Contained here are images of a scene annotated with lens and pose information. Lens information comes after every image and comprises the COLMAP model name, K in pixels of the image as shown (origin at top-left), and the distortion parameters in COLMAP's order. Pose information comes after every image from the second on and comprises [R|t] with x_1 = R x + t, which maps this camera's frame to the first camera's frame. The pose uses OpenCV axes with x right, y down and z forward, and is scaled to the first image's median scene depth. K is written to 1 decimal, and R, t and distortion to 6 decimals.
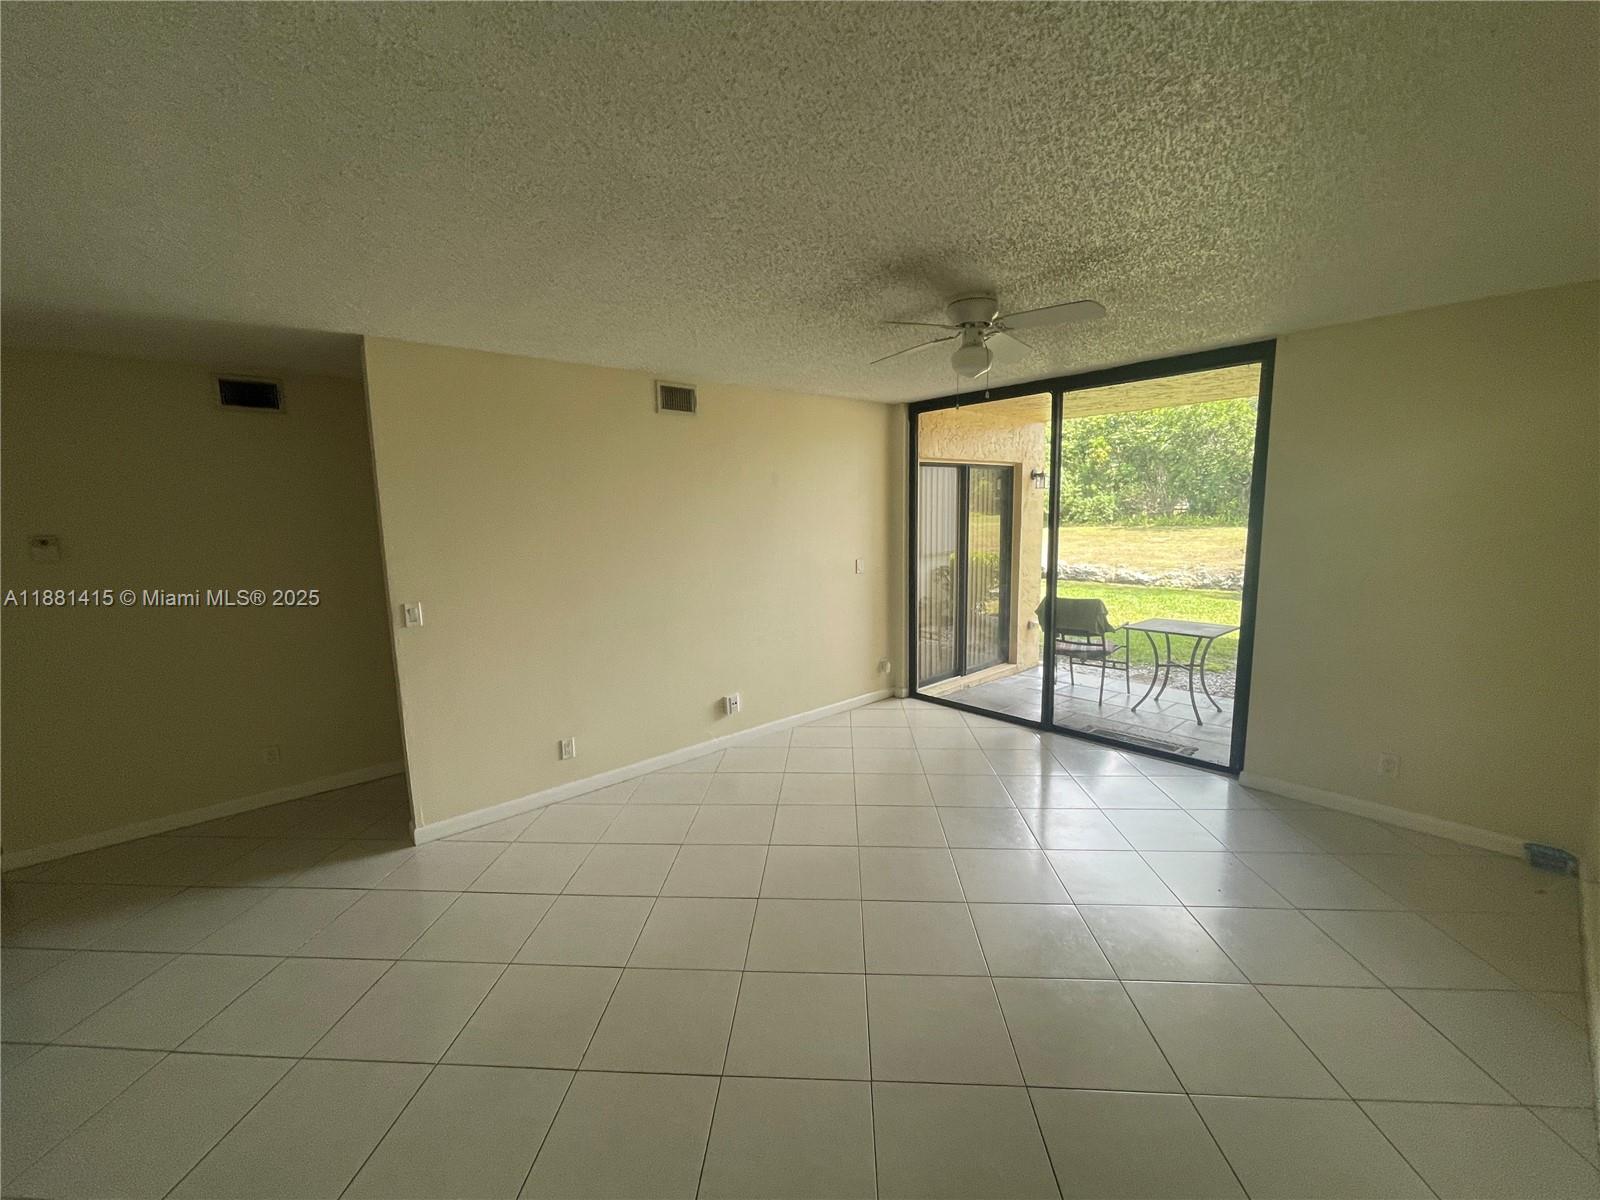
lens RADIAL K [[643.5, 0, 800.0], [0, 643.5, 600.0], [0, 0, 1]] dist [-0.000359, -0.000019]
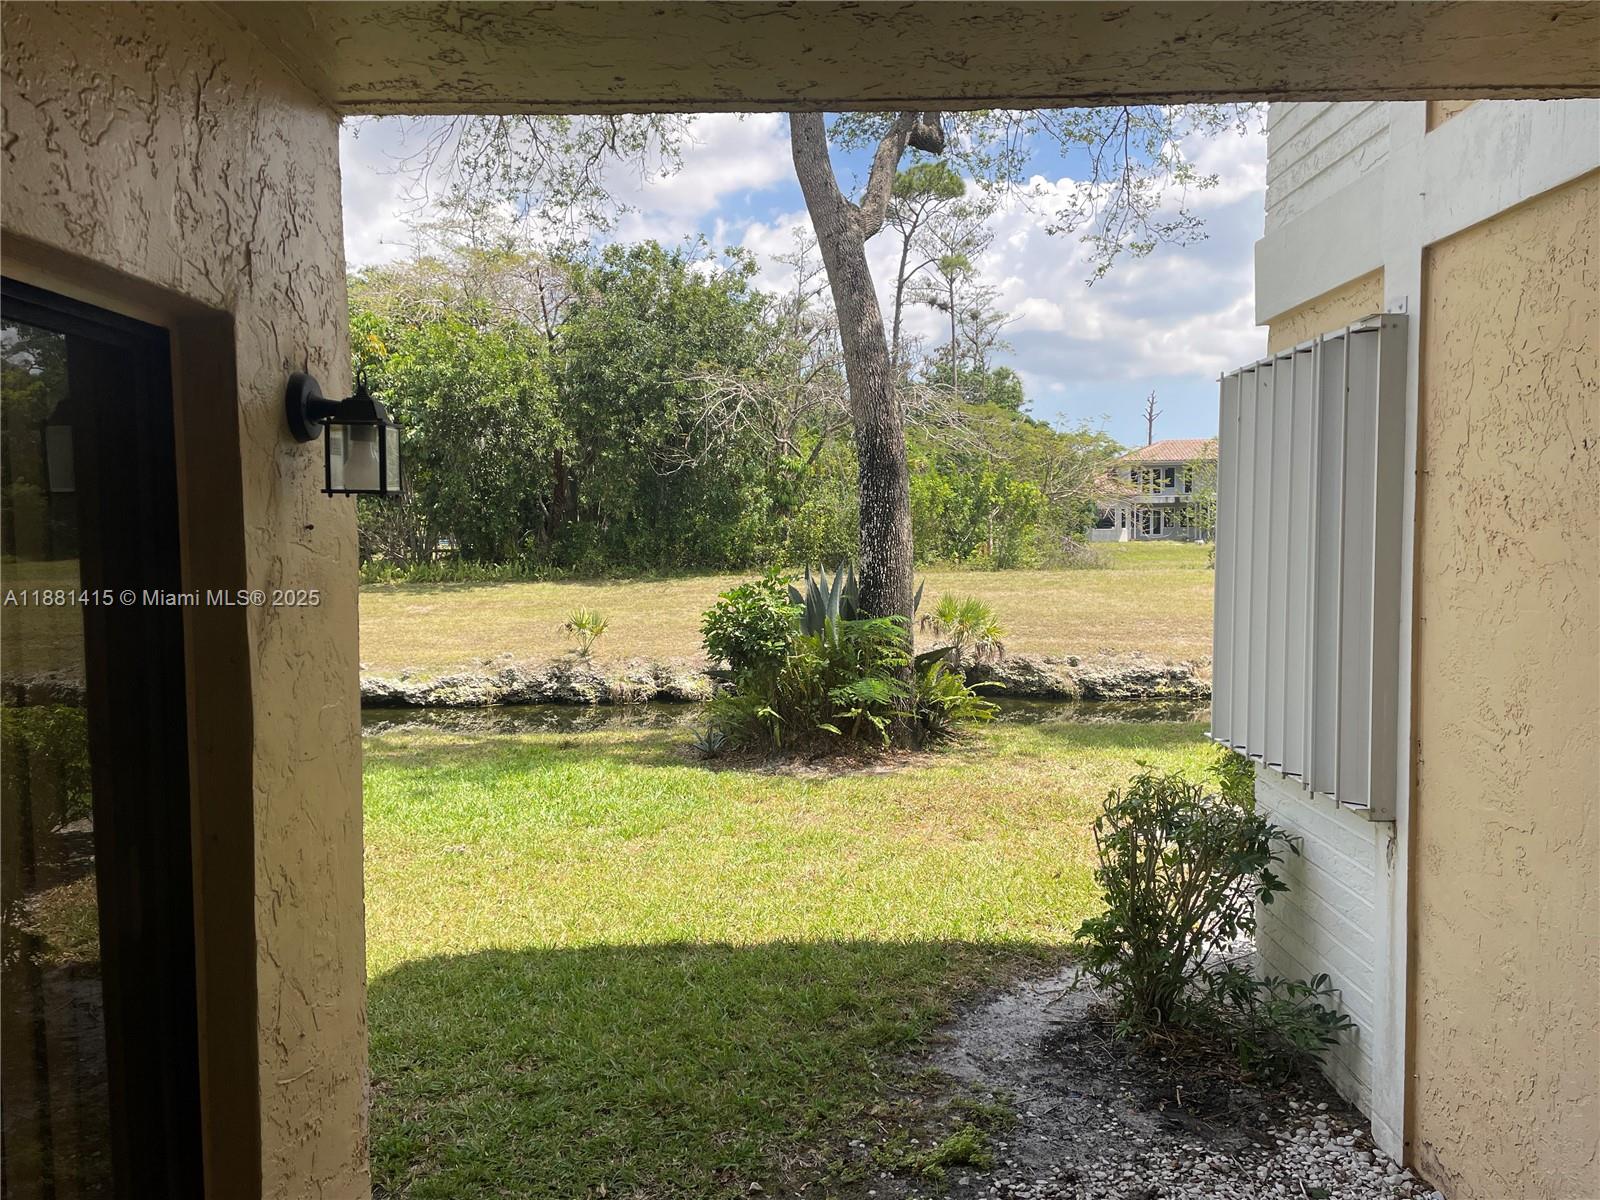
lens RADIAL K [[1186.7, 0, 800.0], [0, 1186.7, 600.0], [0, 0, 1]] dist [0.005777, 0.000358]
pose [[0.662429, -0.034656, 0.748322, 0.044330], [0.106360, 0.993161, -0.048157, -0.023876], [-0.741535, 0.111492, 0.661585, 0.142208]]
